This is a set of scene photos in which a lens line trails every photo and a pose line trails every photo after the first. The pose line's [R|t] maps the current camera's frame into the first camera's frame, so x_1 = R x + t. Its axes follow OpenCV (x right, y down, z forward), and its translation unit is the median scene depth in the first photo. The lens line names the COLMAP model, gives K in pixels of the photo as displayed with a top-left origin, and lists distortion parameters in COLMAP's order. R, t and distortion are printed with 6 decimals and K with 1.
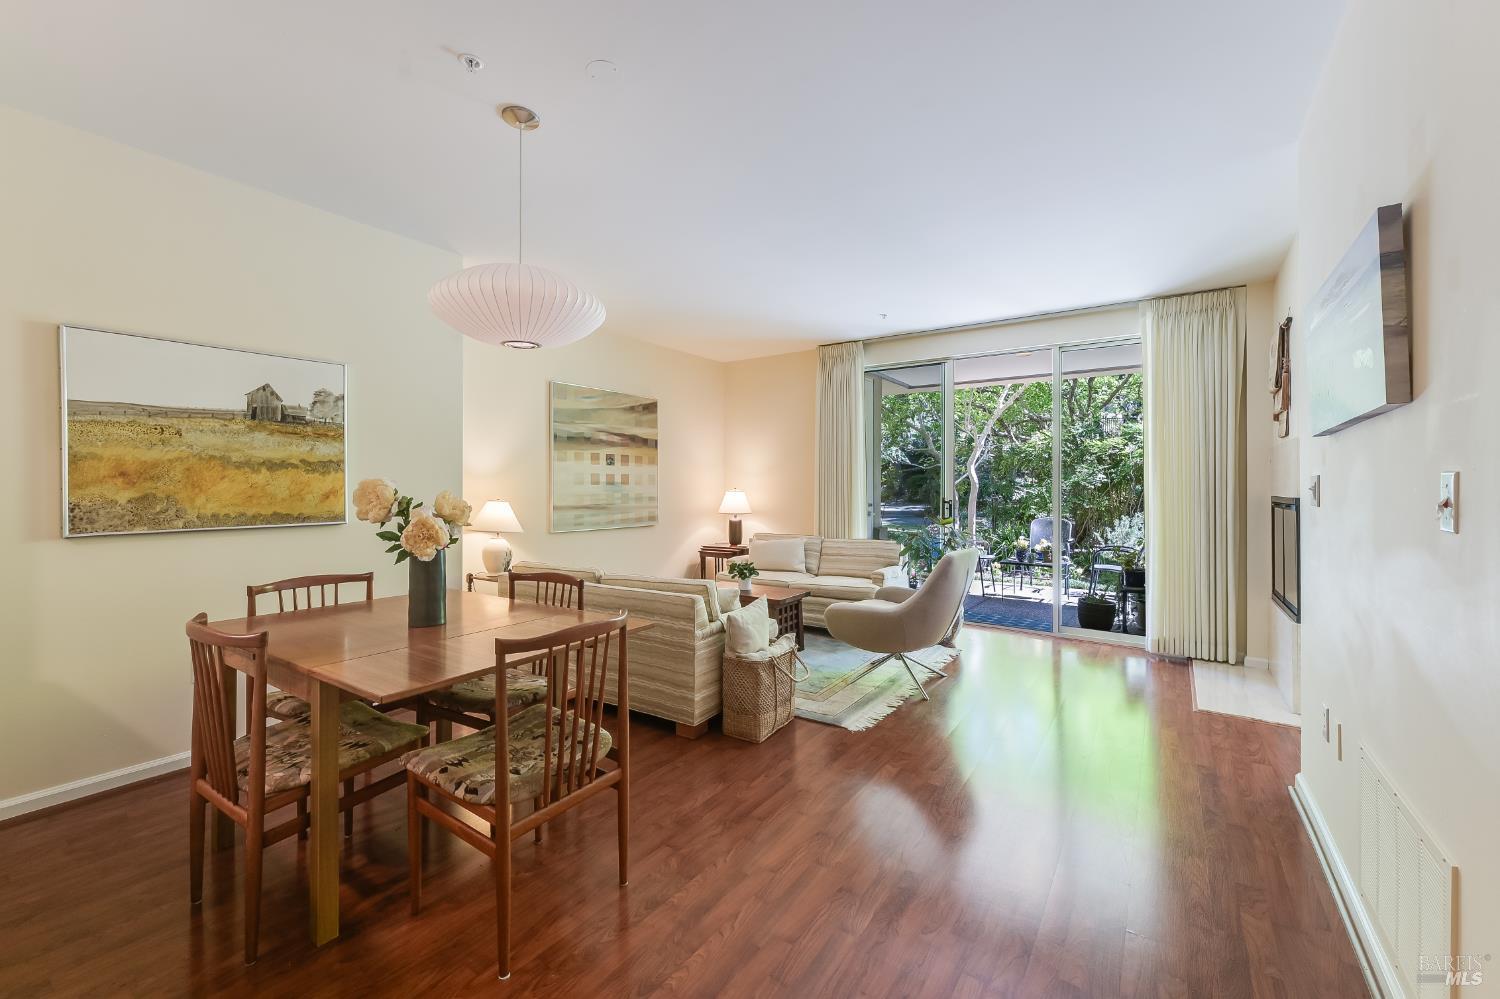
lens RADIAL K [[603.1, 0, 753.6], [0, 603.1, 485.5], [0, 0, 1]] dist [-0.000948, 0.000173]
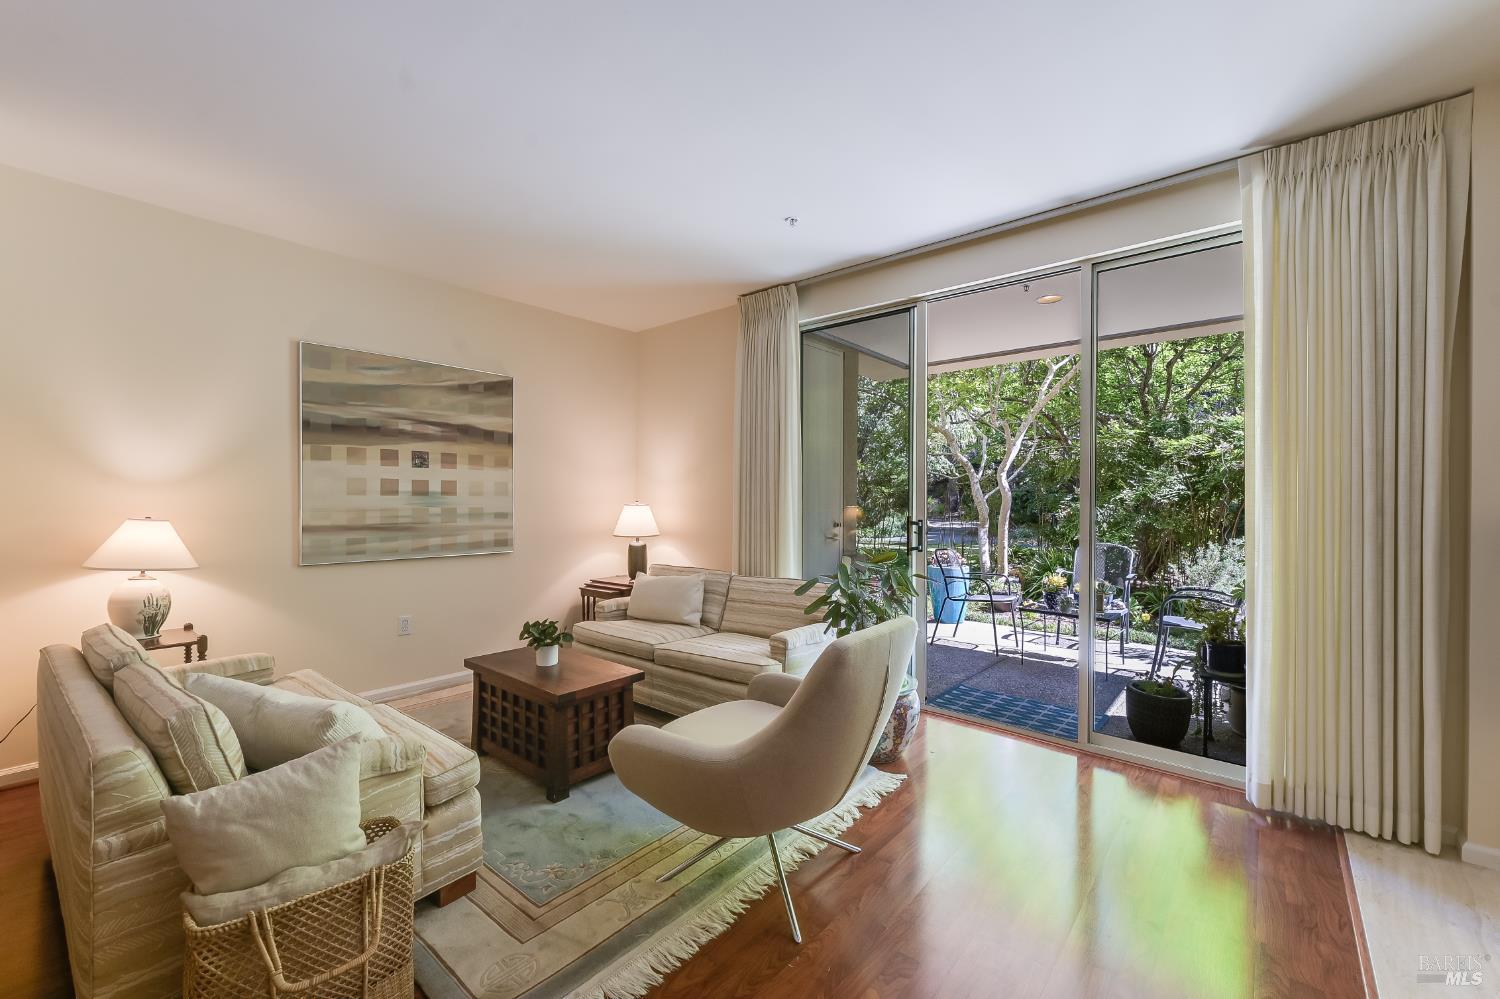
lens RADIAL K [[607.4, 0, 754.1], [0, 607.4, 501.6], [0, 0, 1]] dist [0.002263, 0.000194]
pose [[0.994811, 0.002767, -0.101699, 0.237646], [-0.002372, 0.999989, 0.004003, 0.002510], [0.101709, -0.003741, 0.994807, 0.369246]]
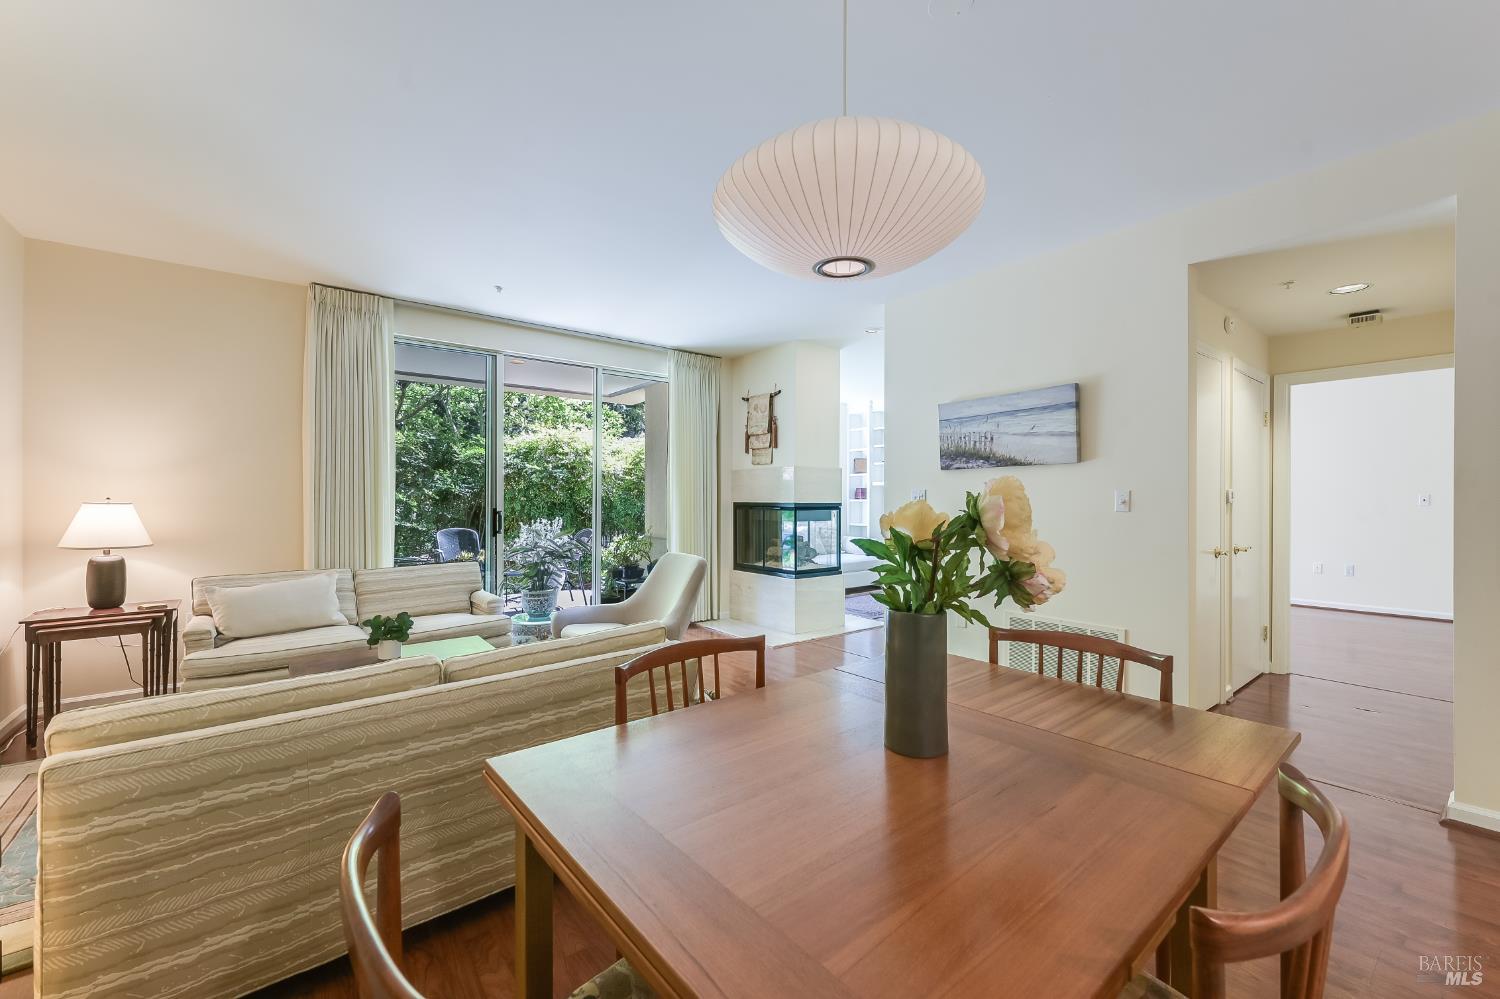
lens RADIAL K [[607.4, 0, 754.1], [0, 607.4, 501.6], [0, 0, 1]] dist [0.002263, 0.000194]
pose [[0.289155, -0.007570, 0.957253, -0.474731], [-0.003627, 0.999953, 0.009003, 0.001241], [-0.957276, -0.006075, 0.289113, 0.415526]]
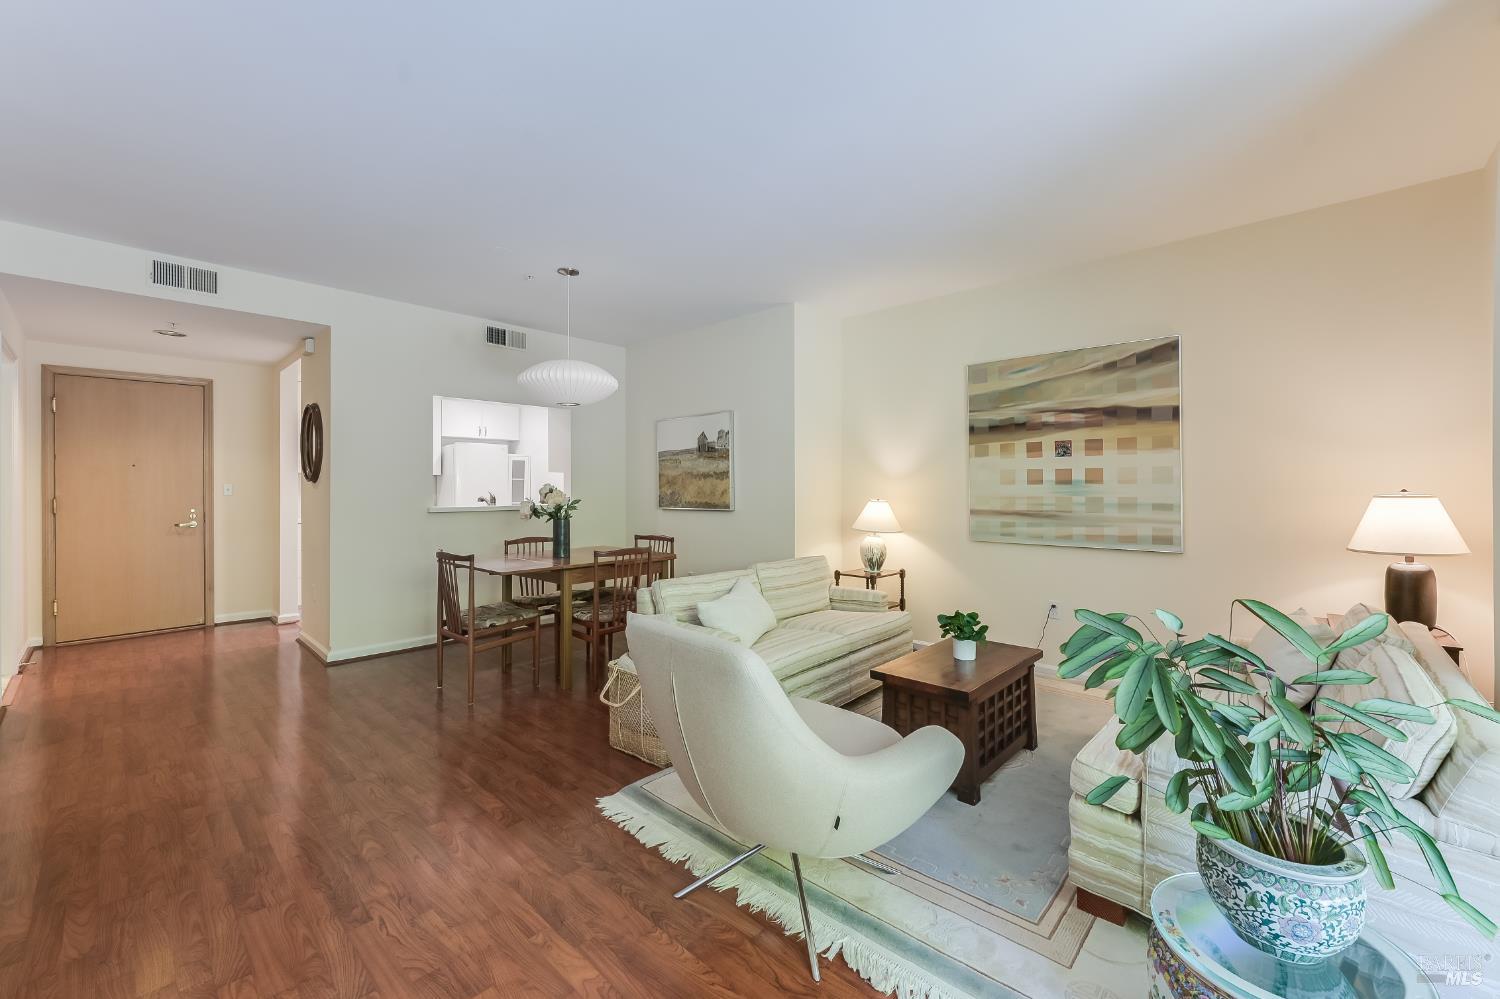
lens RADIAL K [[606.1, 0, 748.0], [0, 606.1, 481.9], [0, 0, 1]] dist [0.000781, -0.000002]
pose [[-0.156849, -0.009315, -0.987579, 0.566701], [0.003734, 0.999943, -0.010025, 0.002021], [0.987616, -0.005260, -0.156805, 0.812237]]
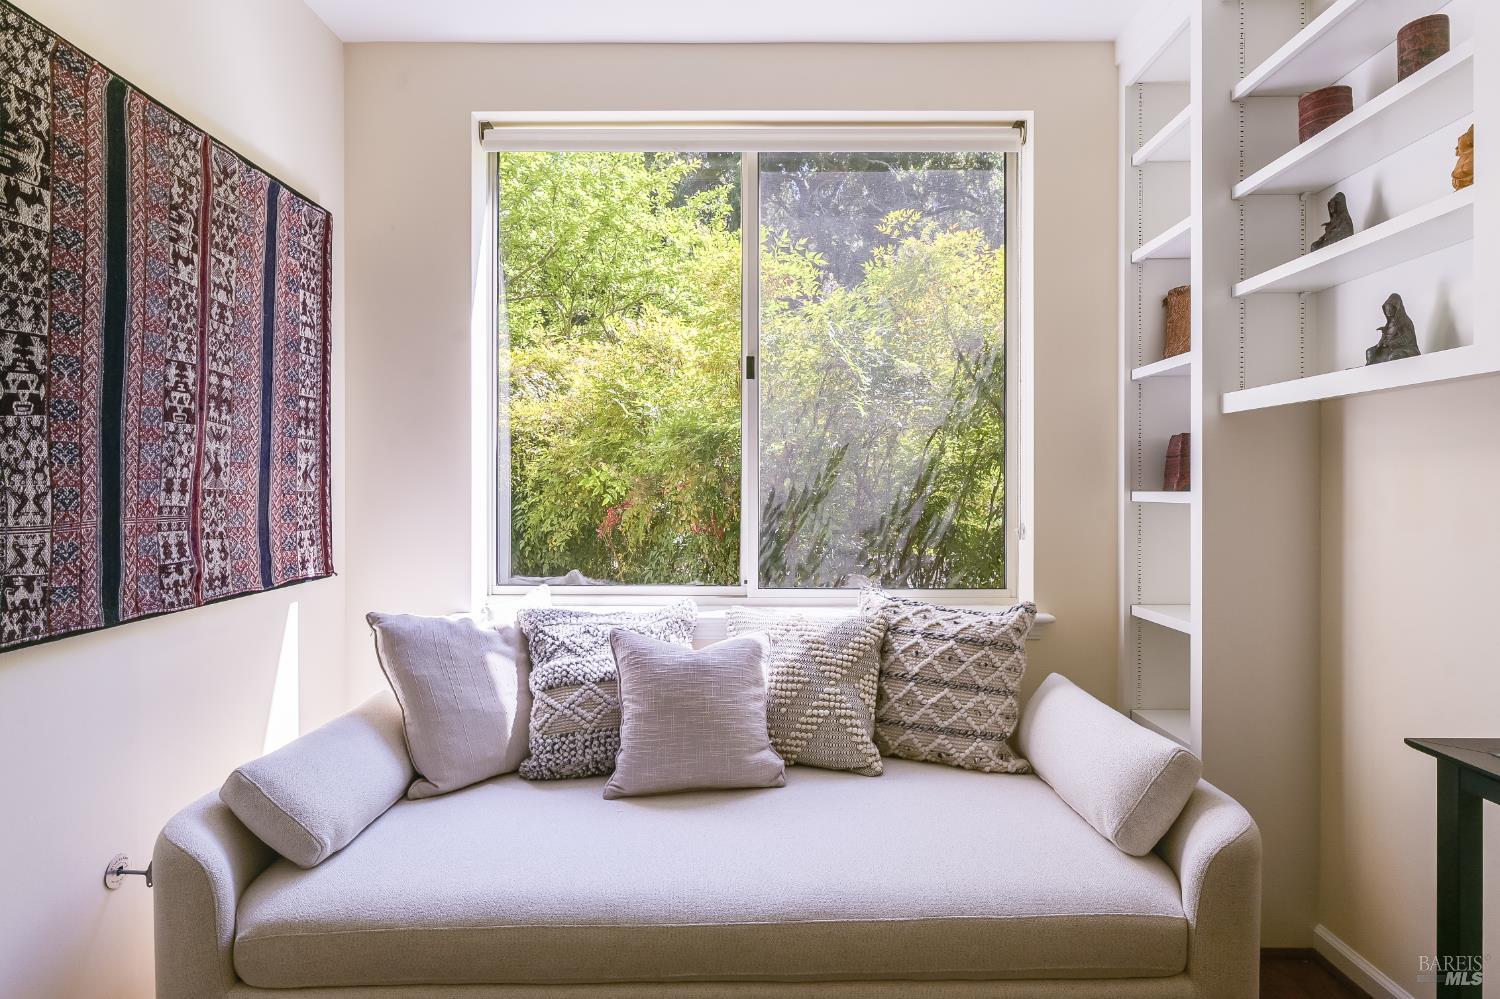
lens RADIAL K [[746.6, 0, 755.2], [0, 746.6, 489.2], [0, 0, 1]] dist [-0.000975, 0.000833]
pose [[0.827444, -0.001723, 0.561545, 0.915840], [-0.000578, 0.999992, 0.003919, 0.006267], [-0.561548, -0.003567, 0.827437, 0.415342]]
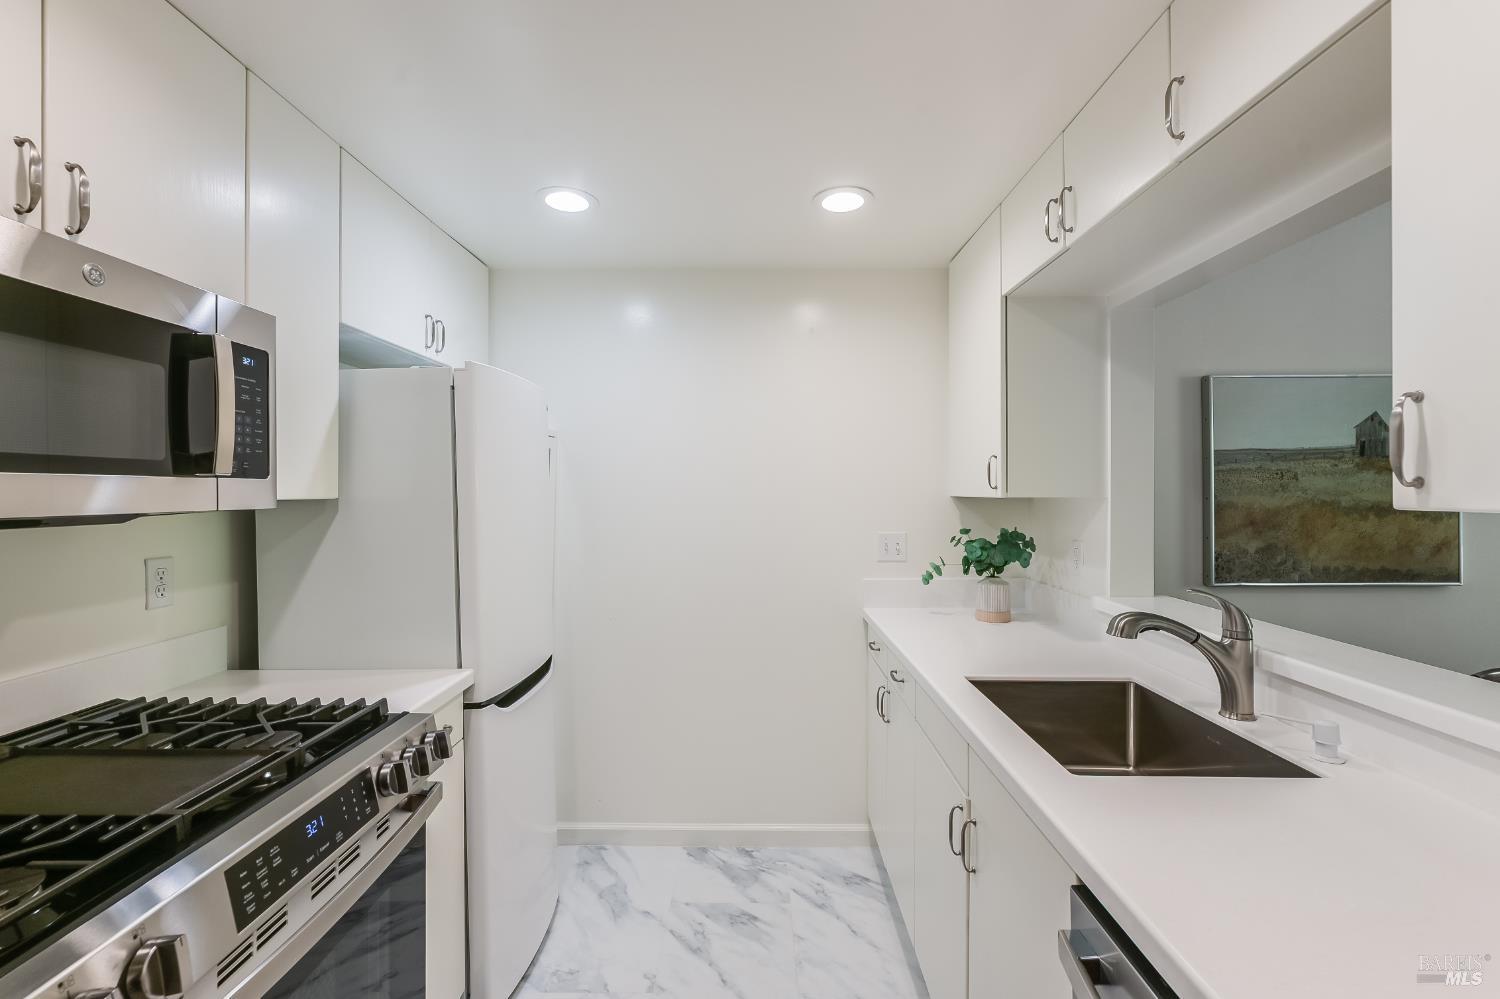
lens RADIAL K [[603.1, 0, 753.6], [0, 603.1, 485.5], [0, 0, 1]] dist [-0.000948, 0.000173]
pose [[0.560345, -0.000706, -0.828259, -0.342490], [0.000067, 1.000000, -0.000808, -0.038268], [0.828259, 0.000397, 0.560345, -0.096877]]
